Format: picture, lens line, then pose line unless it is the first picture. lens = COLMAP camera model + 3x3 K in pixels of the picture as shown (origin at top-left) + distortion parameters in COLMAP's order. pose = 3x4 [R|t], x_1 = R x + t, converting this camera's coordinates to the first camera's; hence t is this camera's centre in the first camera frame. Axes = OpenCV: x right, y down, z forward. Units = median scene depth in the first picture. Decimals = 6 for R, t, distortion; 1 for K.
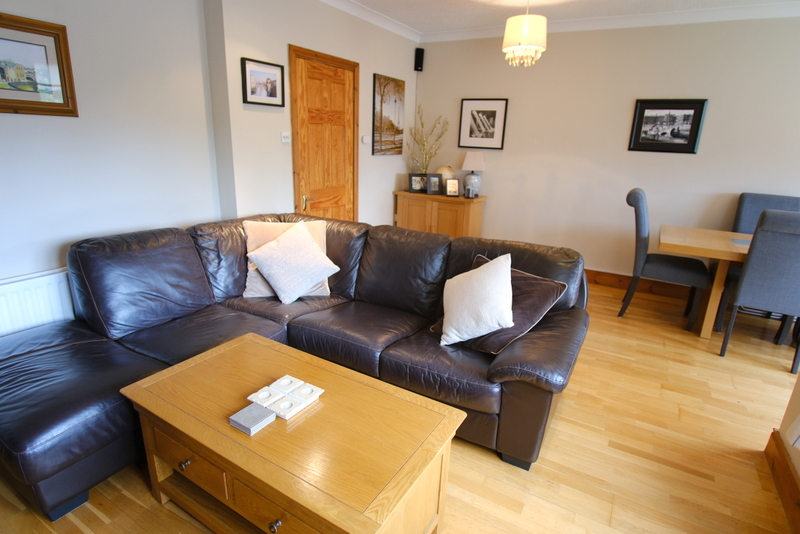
lens RADIAL K [[425.7, 0, 401.6], [0, 425.7, 267.0], [0, 0, 1]] dist [-0.026510, 0.004272]
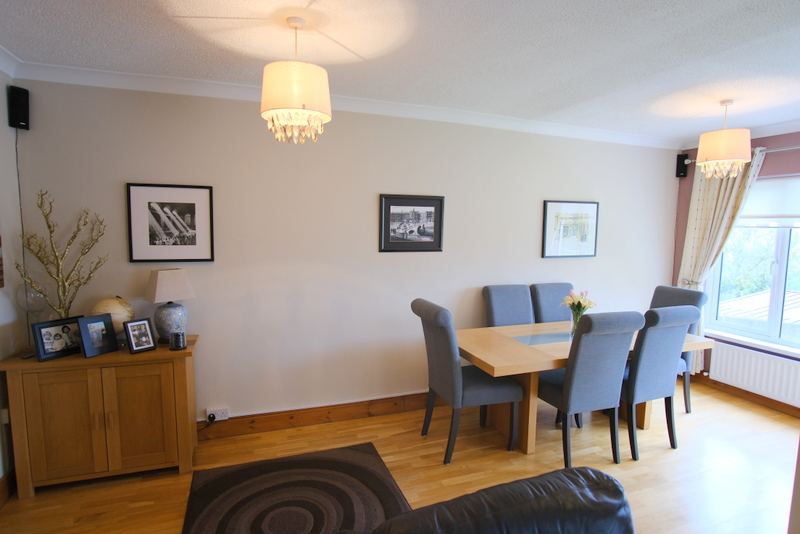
lens RADIAL K [[425.7, 0, 401.0], [0, 425.7, 271.3], [0, 0, 1]] dist [-0.026510, 0.004272]
pose [[0.638890, -0.108247, 0.761644, -0.086946], [0.235138, 0.970148, -0.059361, -0.182926], [-0.732482, 0.217016, 0.645271, 0.441150]]
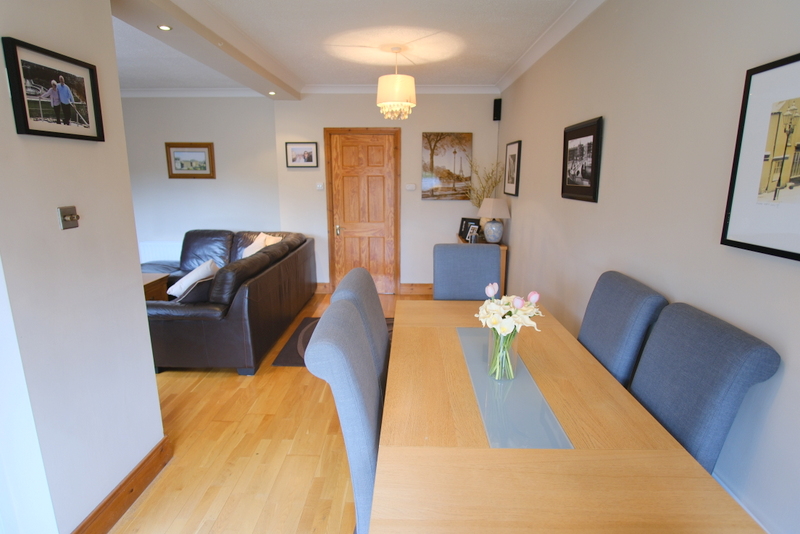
lens RADIAL K [[425.7, 0, 400.7], [0, 425.7, 266.9], [0, 0, 1]] dist [-0.026510, 0.004272]
pose [[0.490066, 0.150713, -0.858557, 1.063700], [-0.241239, 0.969919, 0.032562, -0.121201], [0.837639, 0.191160, 0.511683, 0.435144]]
